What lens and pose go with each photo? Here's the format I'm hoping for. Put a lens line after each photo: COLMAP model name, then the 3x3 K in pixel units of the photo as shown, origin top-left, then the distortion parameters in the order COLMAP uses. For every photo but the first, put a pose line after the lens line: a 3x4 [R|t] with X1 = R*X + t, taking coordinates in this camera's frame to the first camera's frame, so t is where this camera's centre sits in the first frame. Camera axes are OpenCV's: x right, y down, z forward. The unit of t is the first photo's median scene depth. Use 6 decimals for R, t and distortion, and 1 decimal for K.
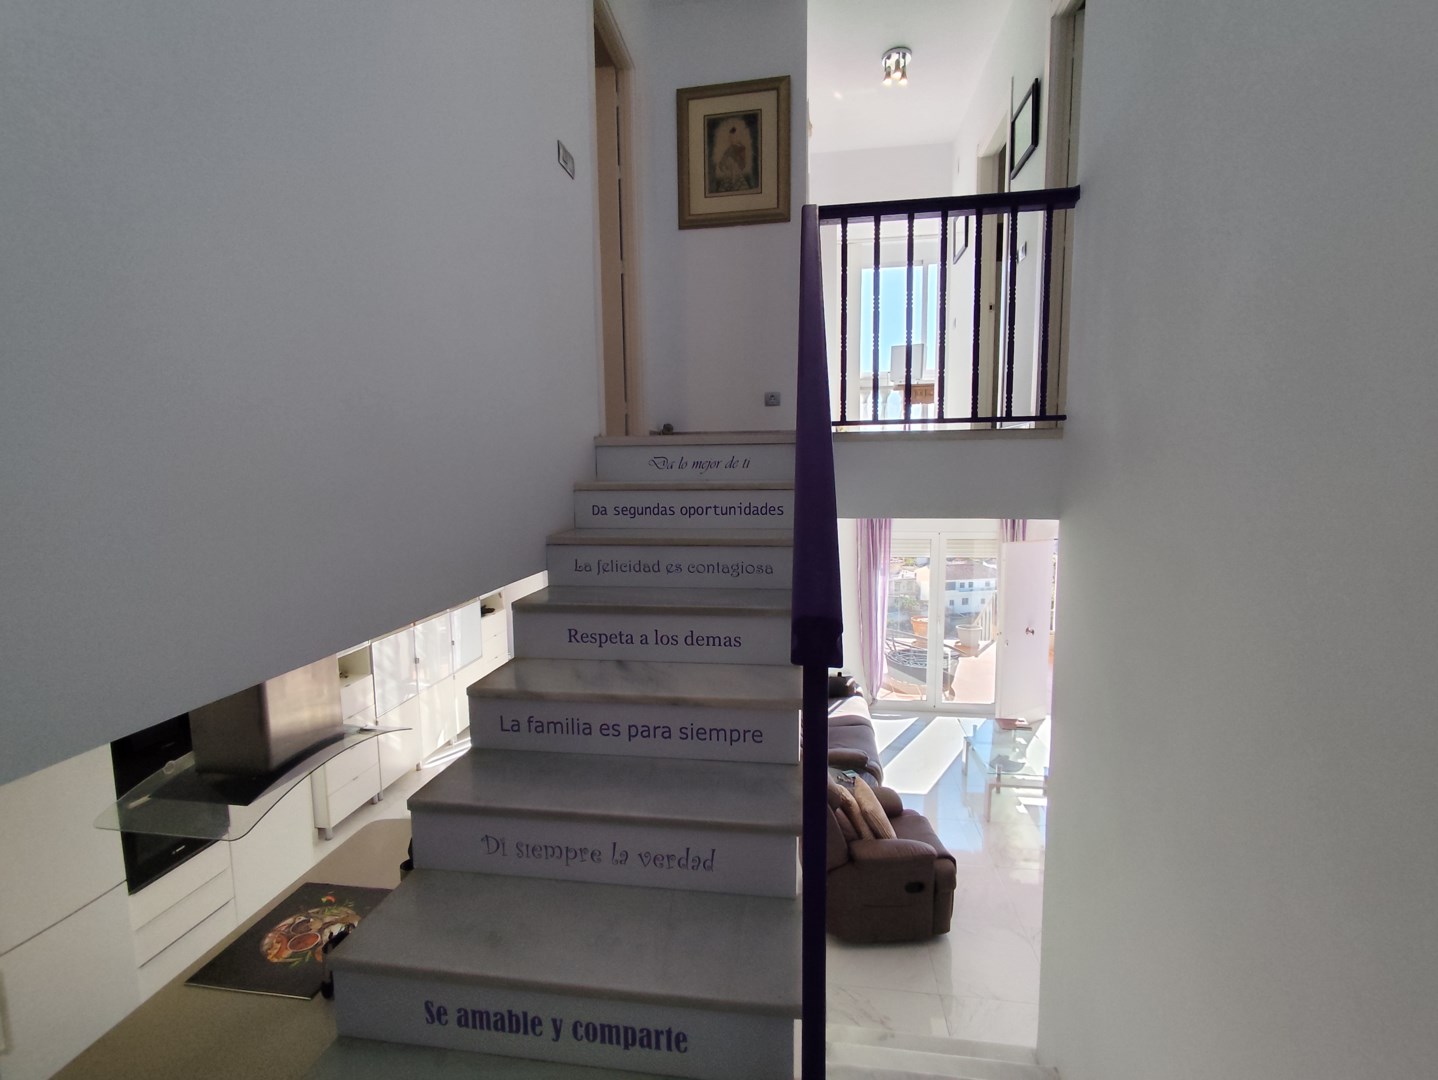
lens RADIAL K [[659.4, 0, 714.1], [0, 659.4, 538.7], [0, 0, 1]] dist [-0.003706, 0.000422]
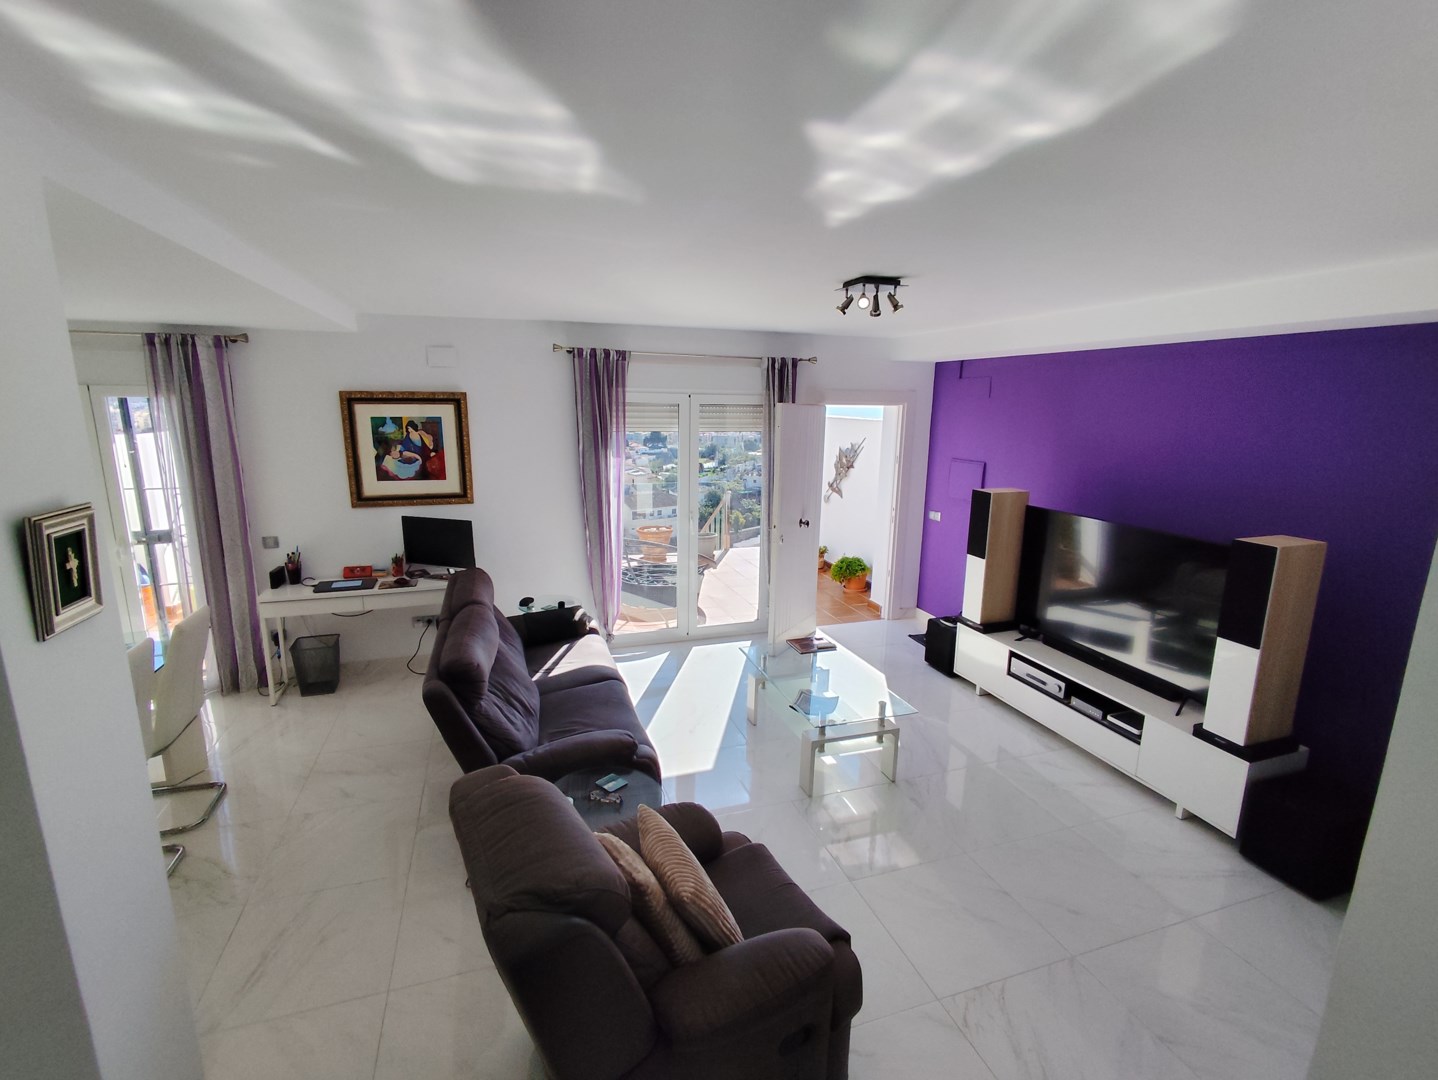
lens RADIAL K [[659.4, 0, 717.6], [0, 659.4, 539.2], [0, 0, 1]] dist [-0.003706, 0.000422]
pose [[0.893795, -0.066886, 0.443459, 0.045083], [0.022406, 0.994241, 0.104800, 0.079745], [-0.447915, -0.083734, 0.890147, 0.373734]]
